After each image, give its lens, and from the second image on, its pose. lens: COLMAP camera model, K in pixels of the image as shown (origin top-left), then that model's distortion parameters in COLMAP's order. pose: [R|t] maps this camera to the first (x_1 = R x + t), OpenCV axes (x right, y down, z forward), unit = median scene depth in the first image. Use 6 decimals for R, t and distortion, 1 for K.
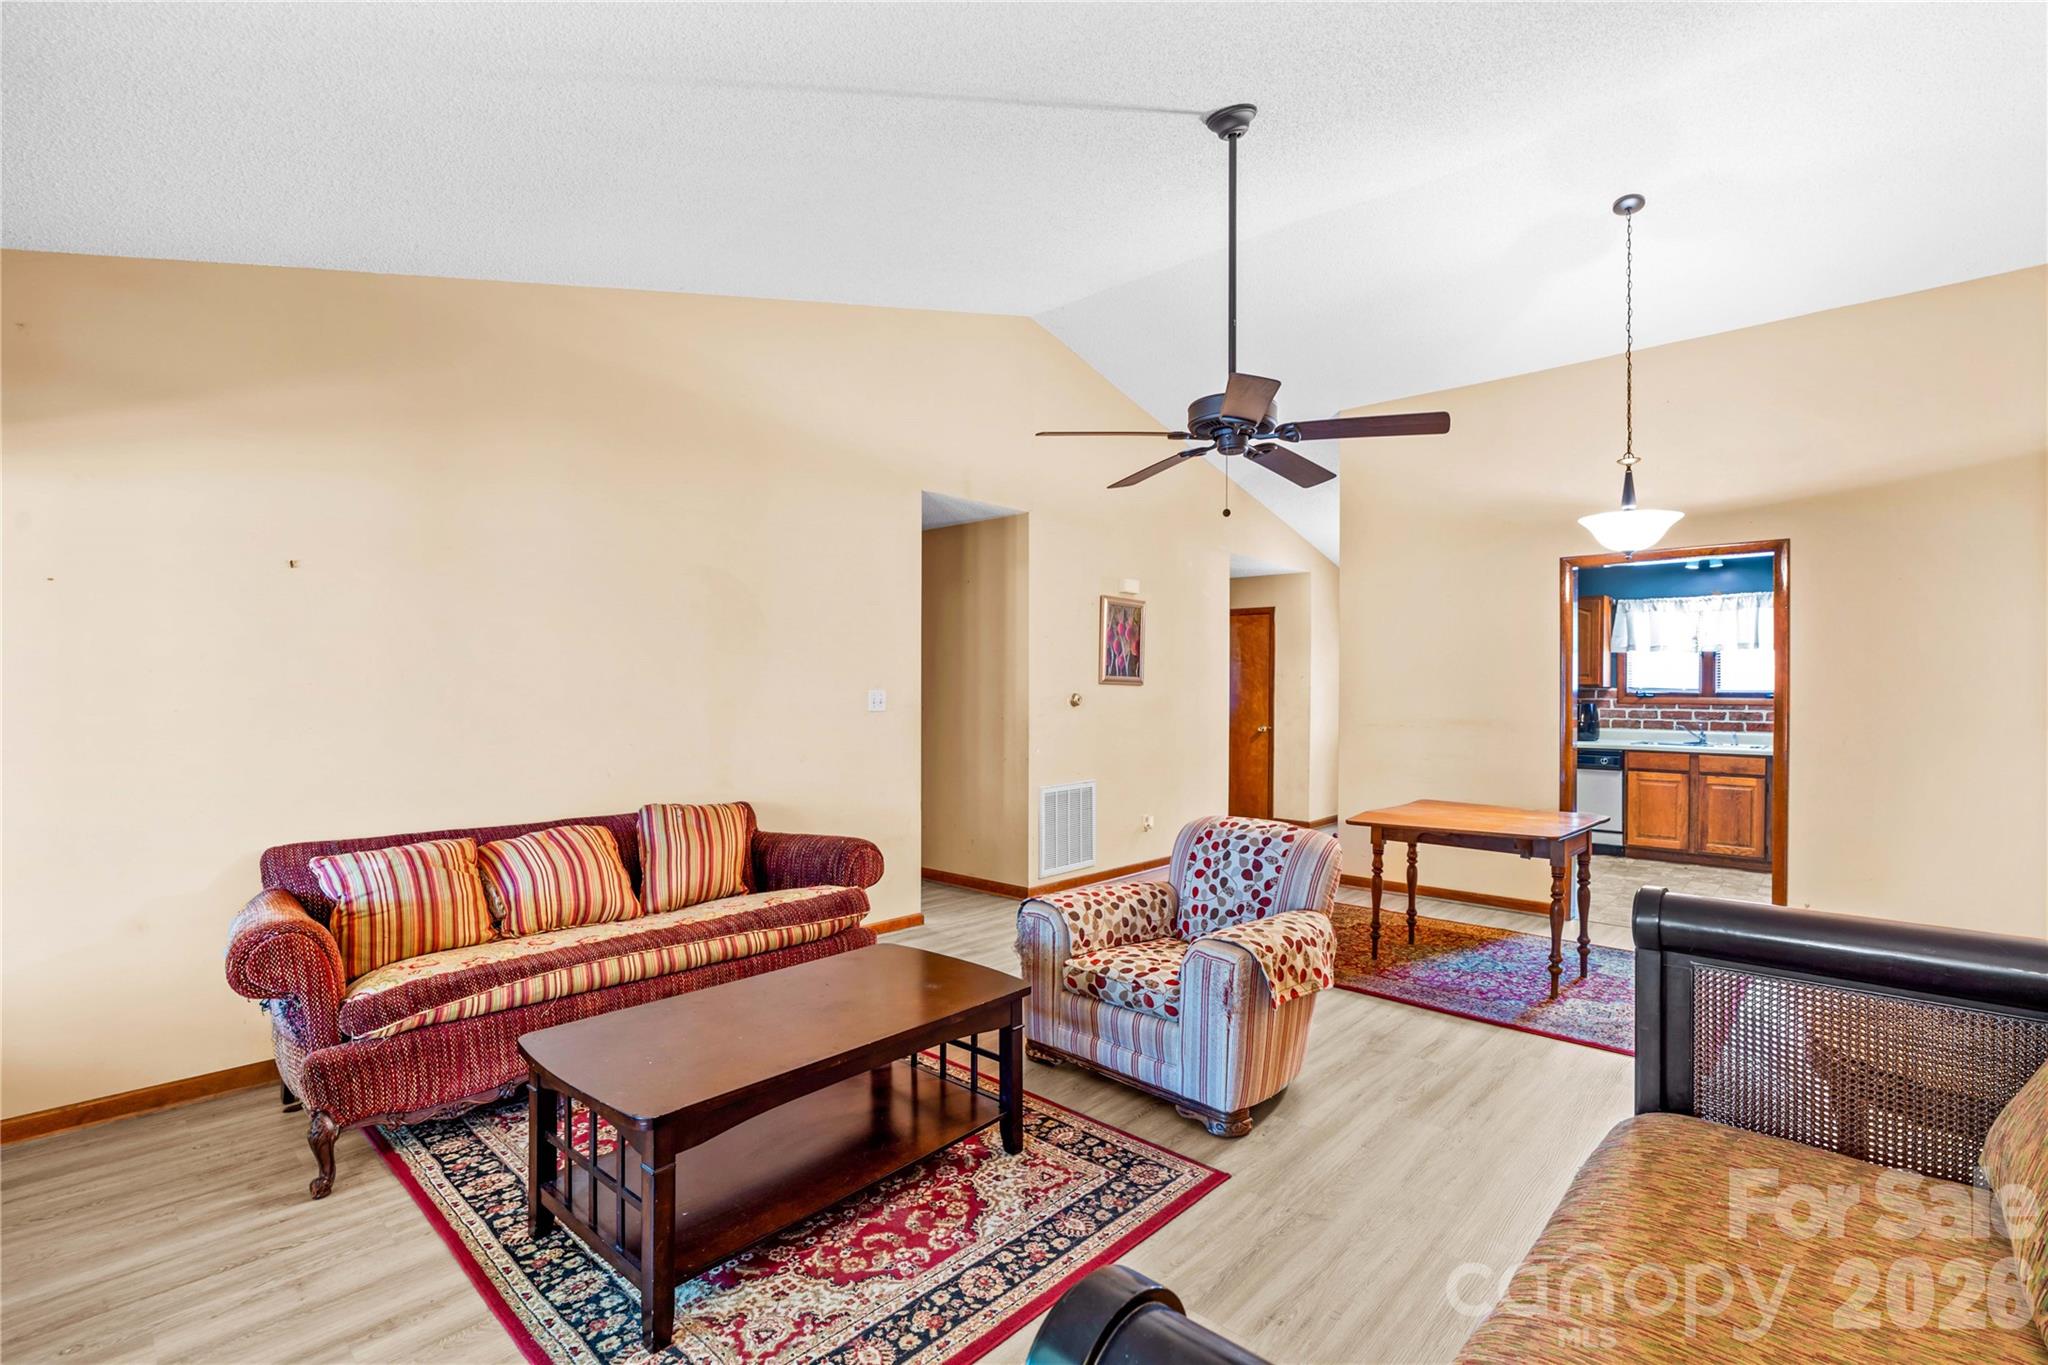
lens RADIAL K [[947.1, 0, 1009.7], [0, 947.1, 684.6], [0, 0, 1]] dist [-0.015448, 0.004216]
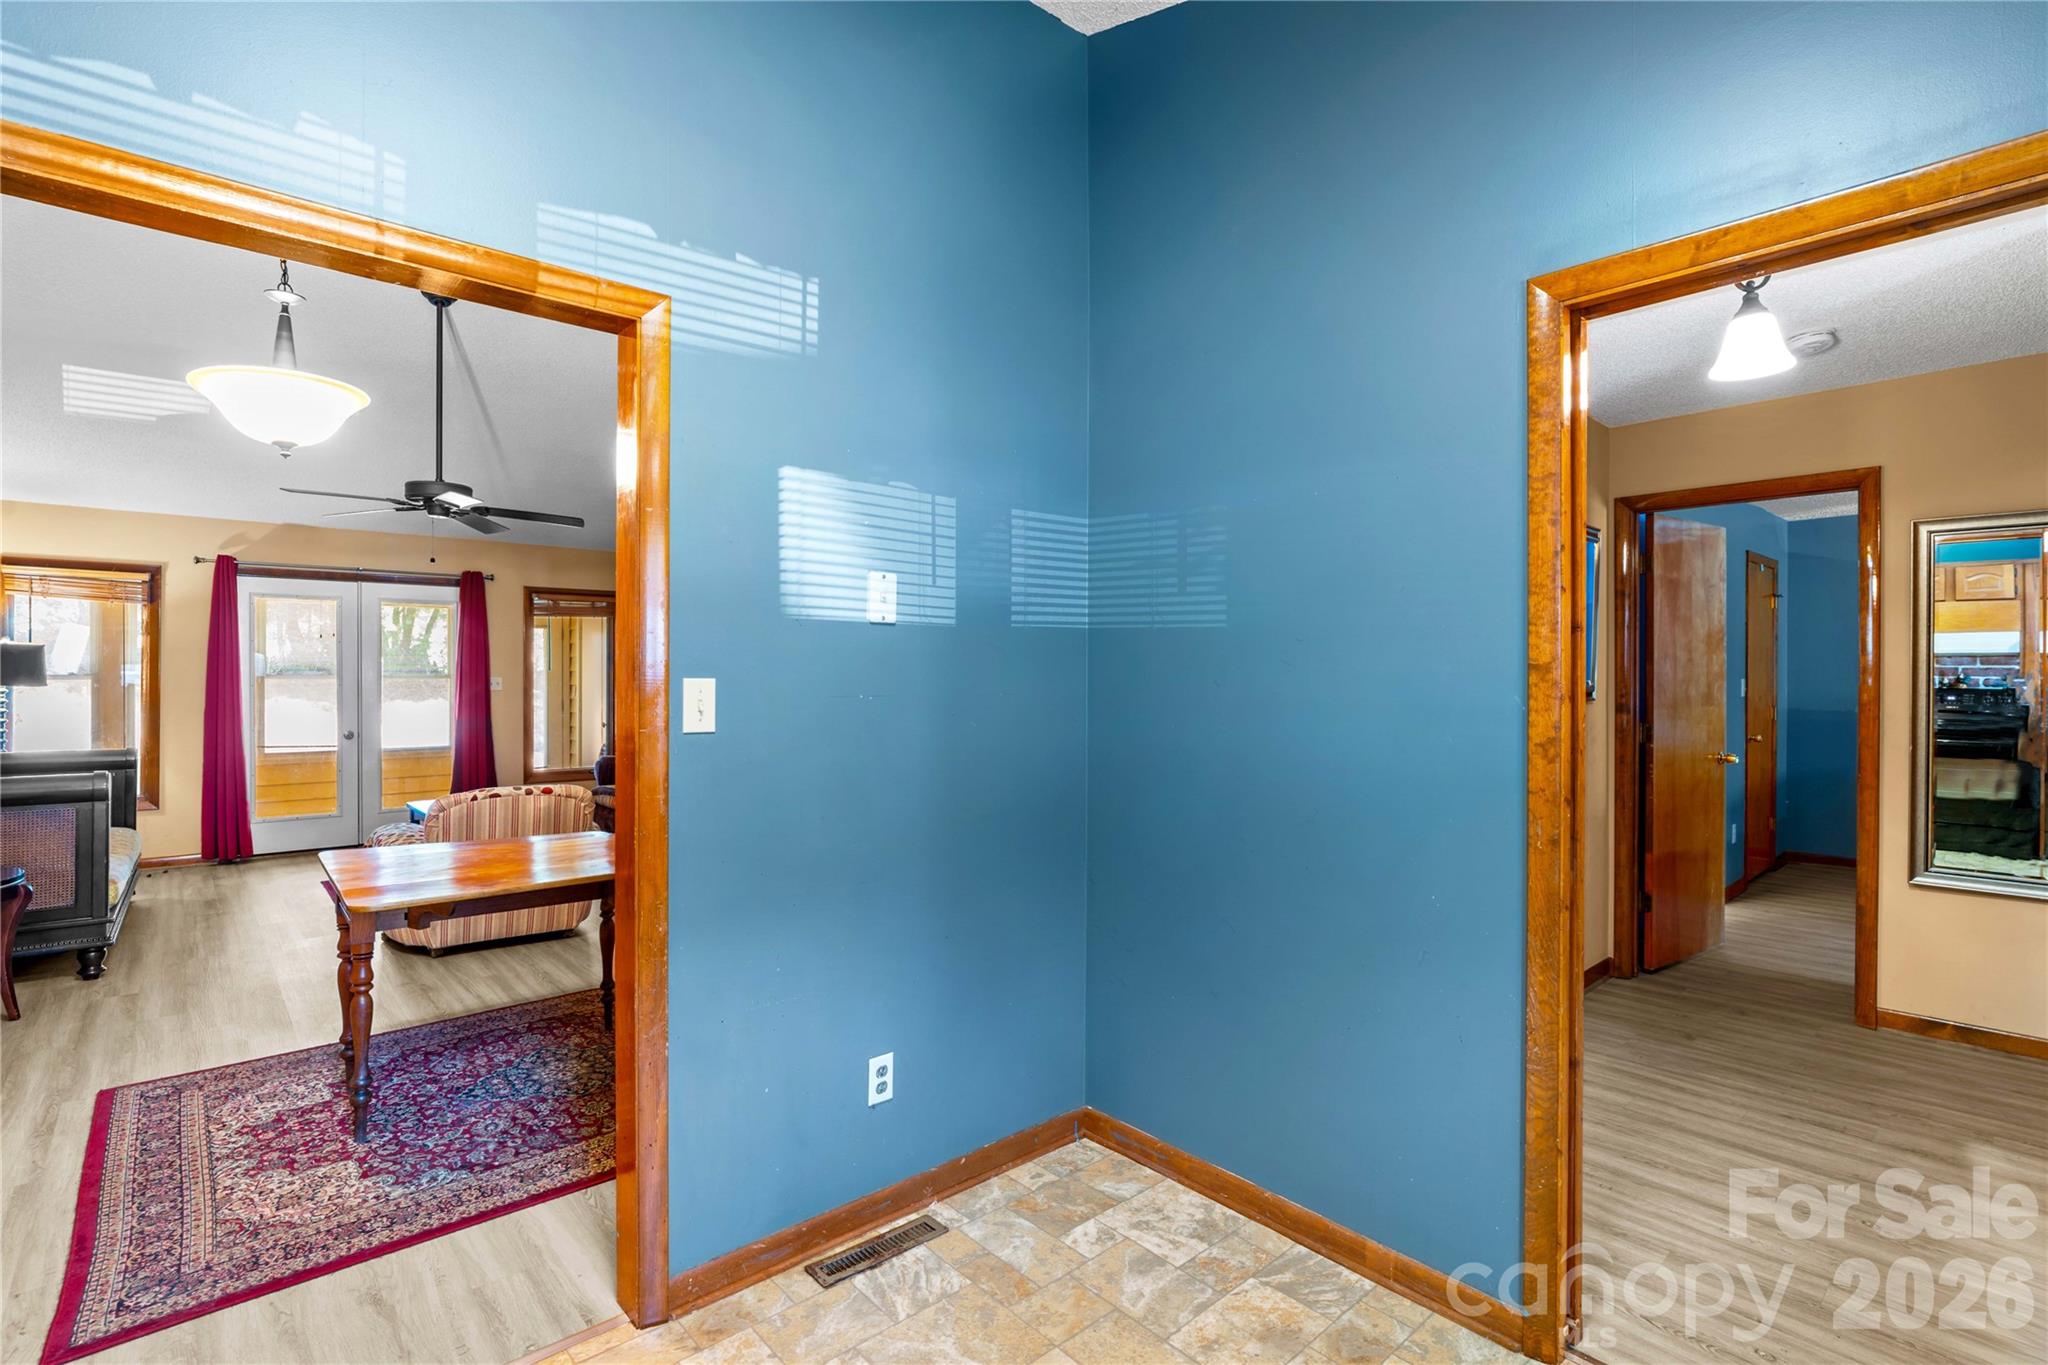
lens RADIAL K [[947.1, 0, 1028.0], [0, 947.1, 685.5], [0, 0, 1]] dist [-0.015448, 0.004216]
pose [[-0.089137, 0.002208, -0.996017, 0.770703], [0.000154, 0.999998, 0.002203, 0.007608], [0.996019, 0.000043, -0.089137, 0.972128]]
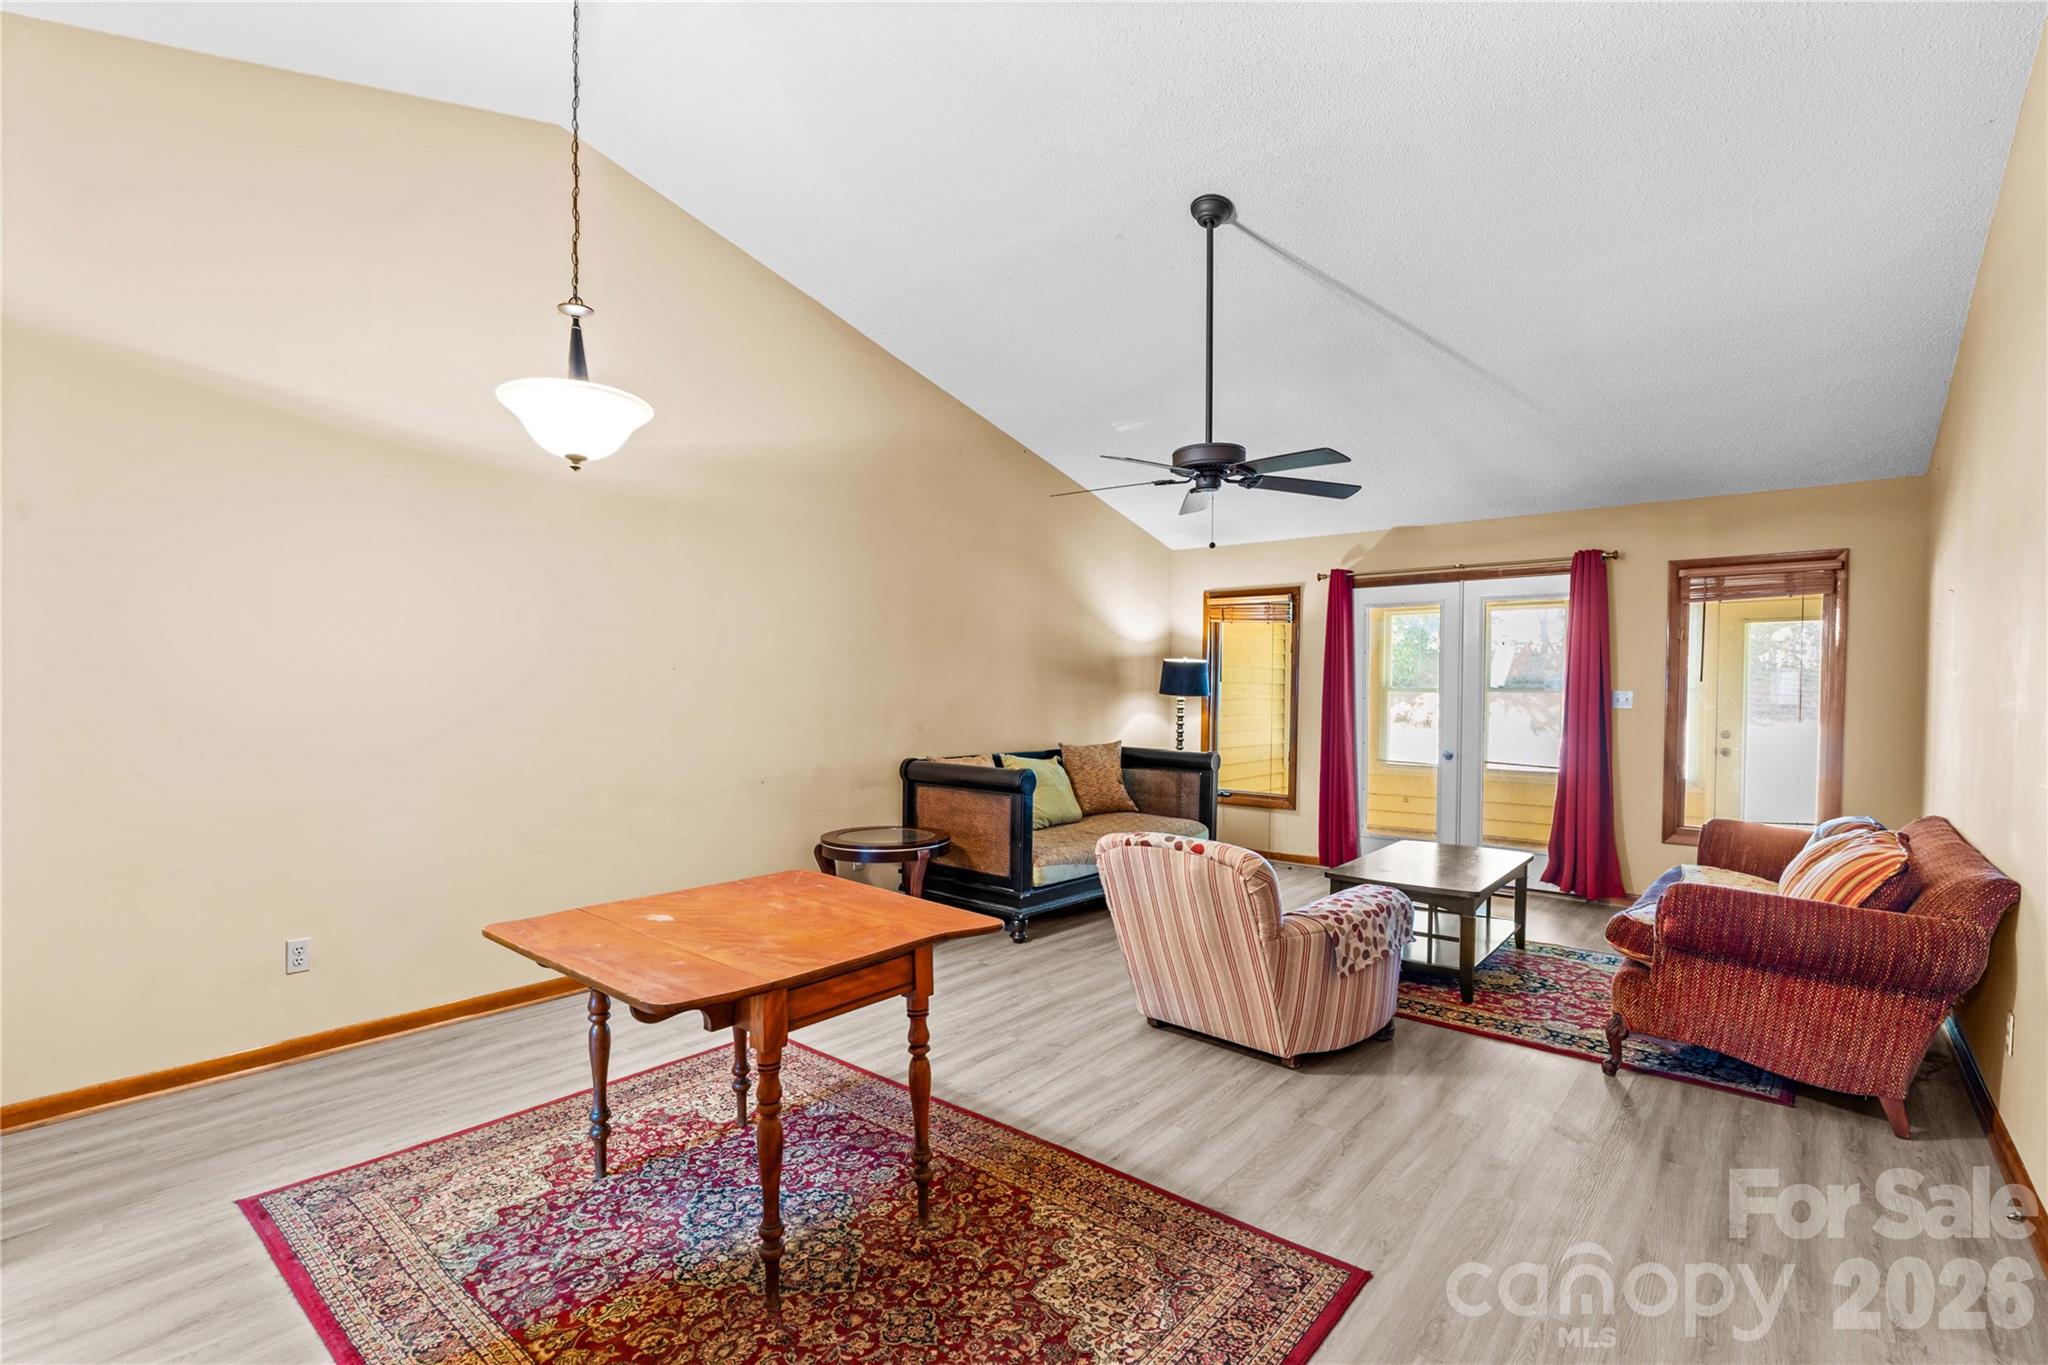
lens RADIAL K [[947.1, 0, 1020.1], [0, 947.1, 702.6], [0, 0, 1]] dist [-0.015448, 0.004216]
pose [[-0.998655, -0.010104, -0.050852, 0.249939], [-0.010801, 0.999851, 0.013459, 0.005121], [0.050708, 0.013990, -0.998616, 1.037081]]
